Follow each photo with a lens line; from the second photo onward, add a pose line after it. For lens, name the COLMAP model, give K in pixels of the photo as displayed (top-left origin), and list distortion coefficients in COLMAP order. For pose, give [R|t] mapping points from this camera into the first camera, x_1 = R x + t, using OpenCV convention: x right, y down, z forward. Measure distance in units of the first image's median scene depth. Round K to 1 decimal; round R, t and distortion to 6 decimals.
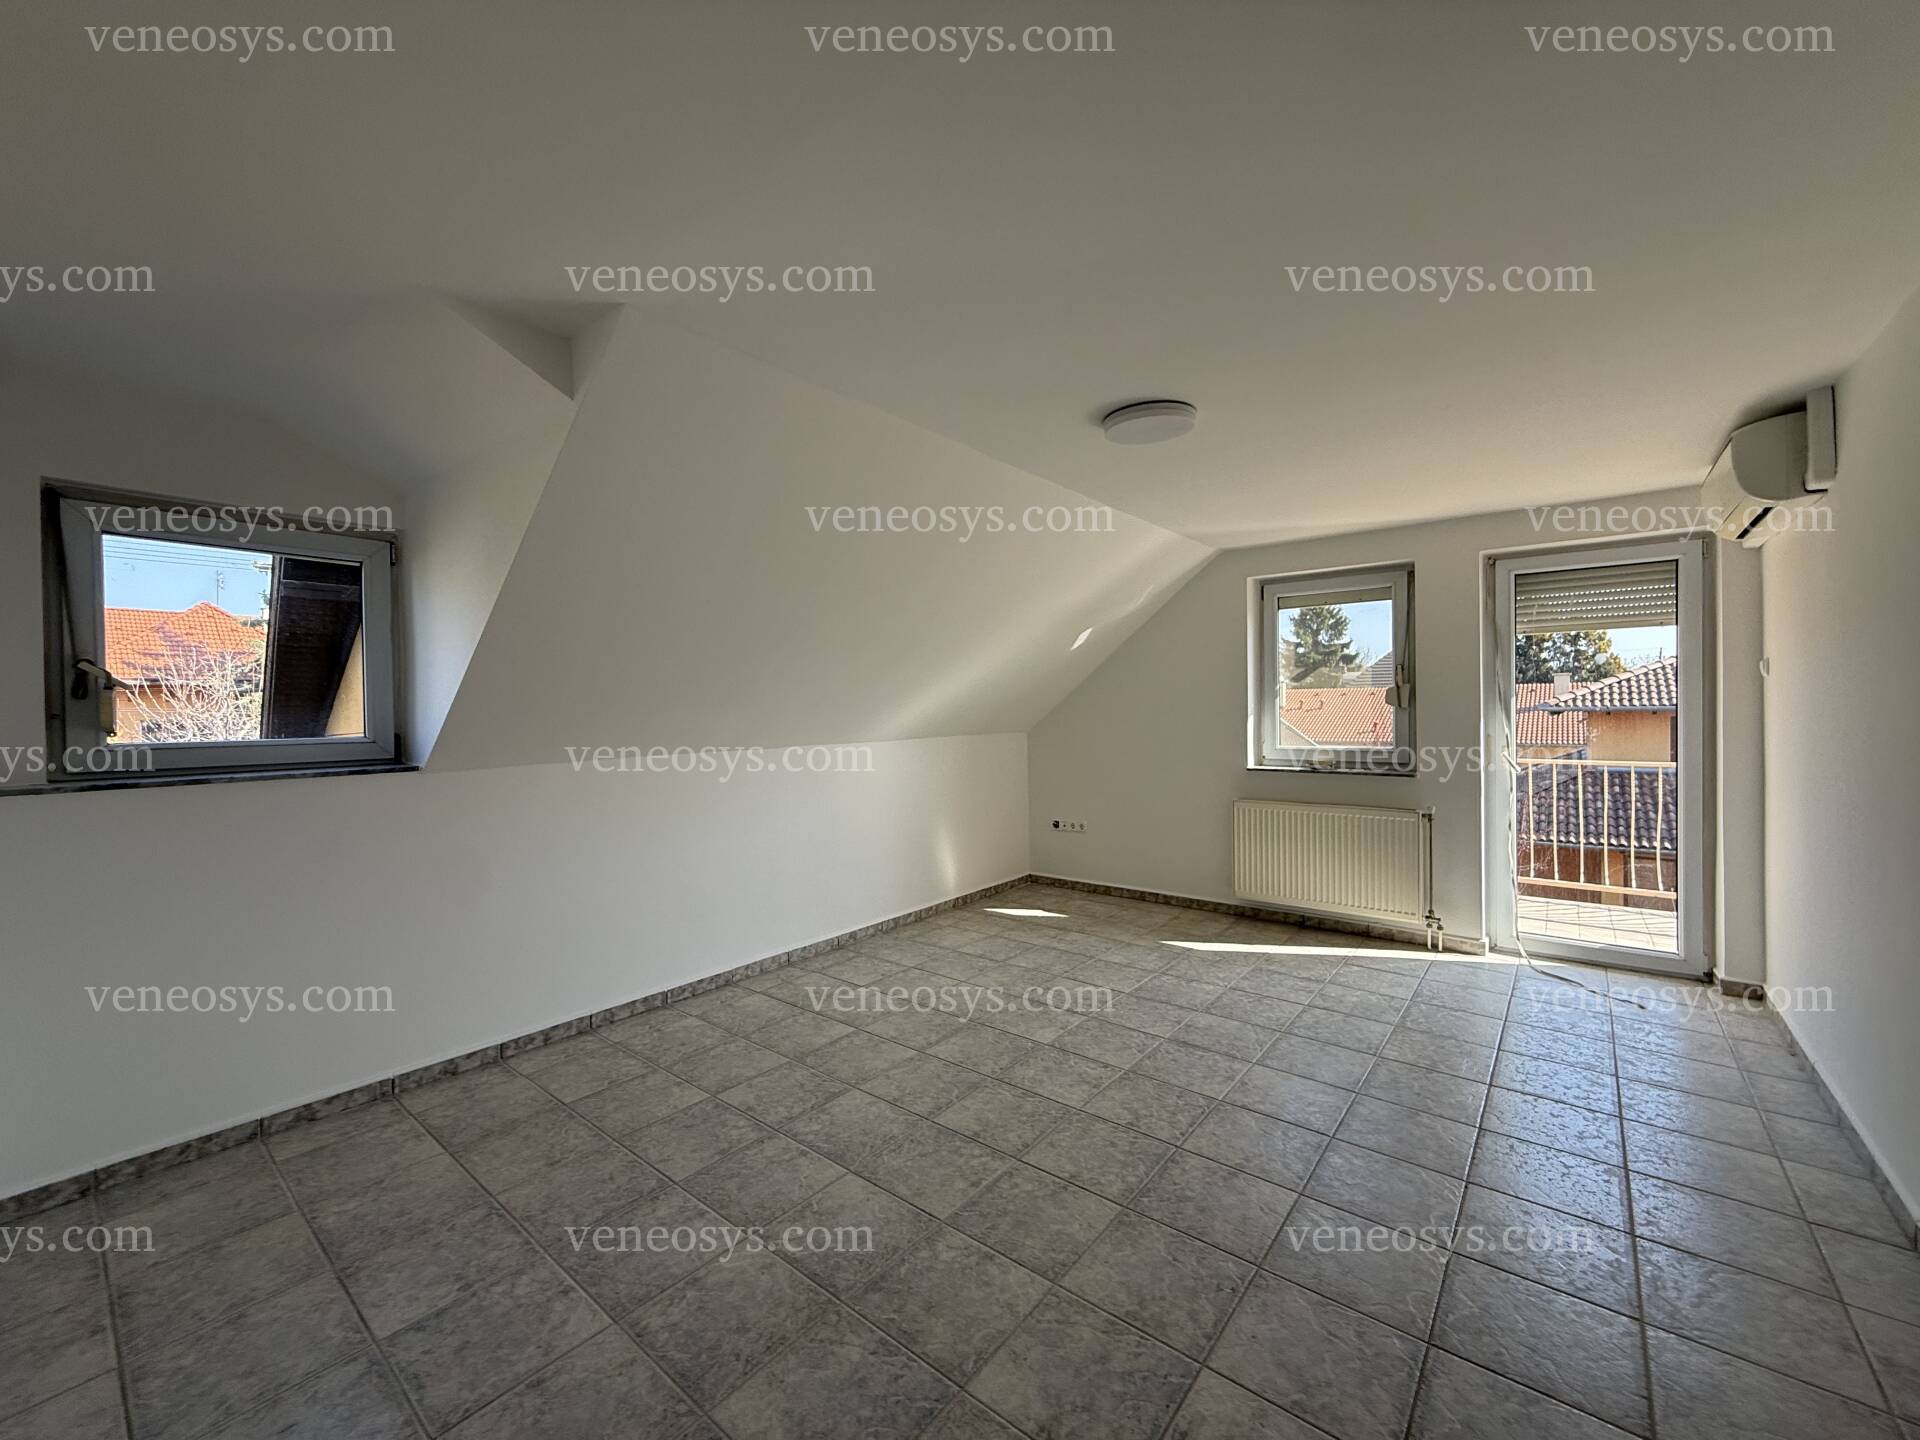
lens RADIAL K [[763.7, 0, 957.2], [0, 763.7, 709.7], [0, 0, 1]] dist [0.003026, 0.000949]
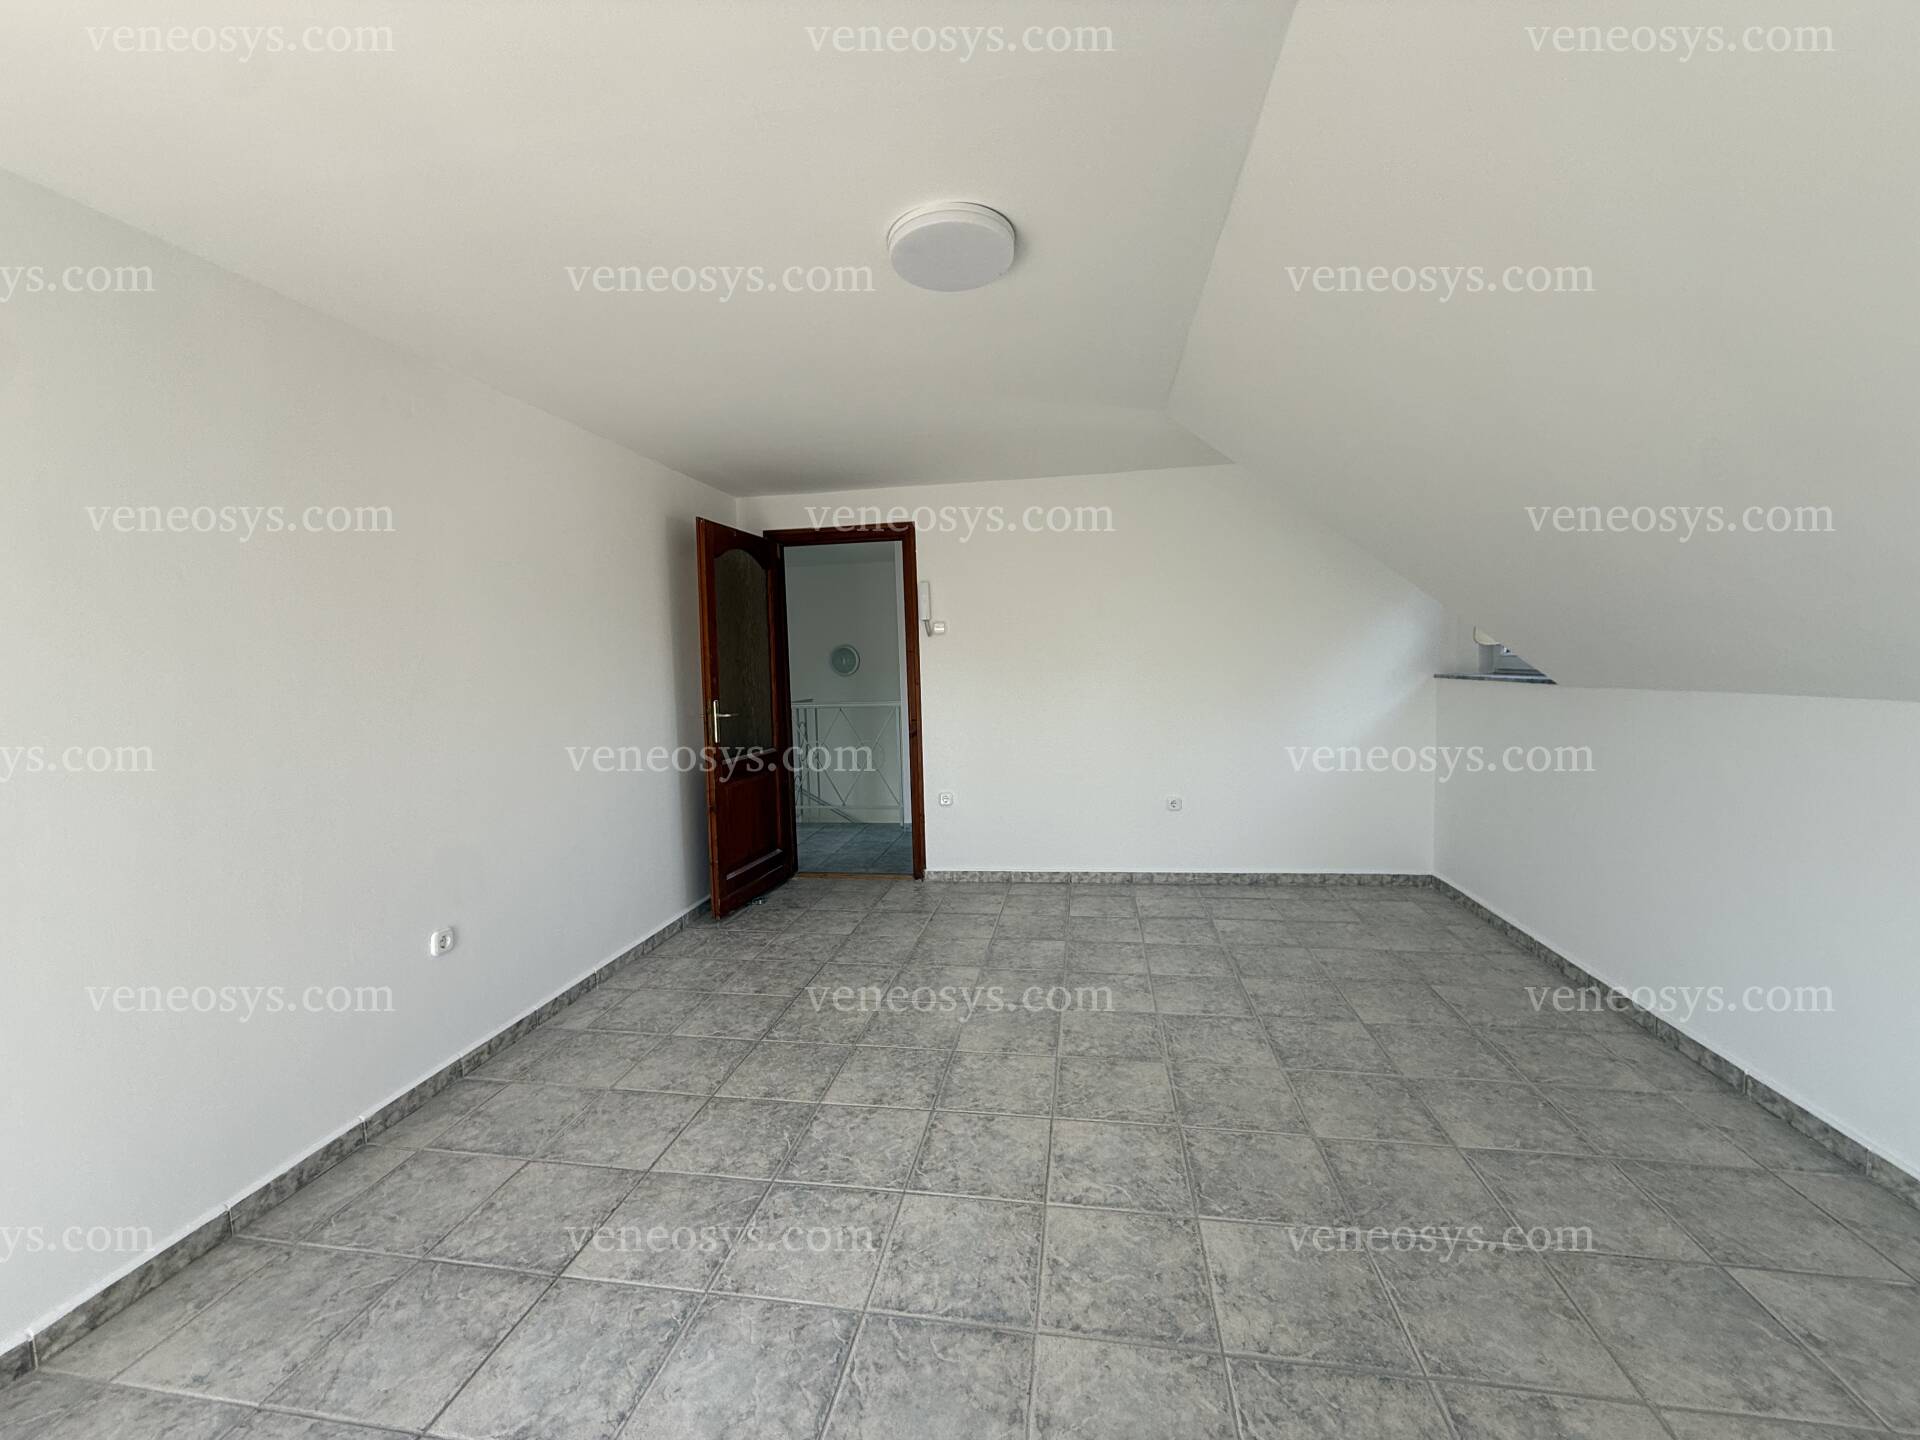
lens RADIAL K [[763.7, 0, 959.1], [0, 763.7, 717.5], [0, 0, 1]] dist [0.003026, 0.000949]
pose [[-0.869500, 0.073500, -0.488434, 0.640751], [0.040731, 0.996168, 0.077397, 0.005944], [0.492251, 0.047402, -0.869161, 1.688331]]
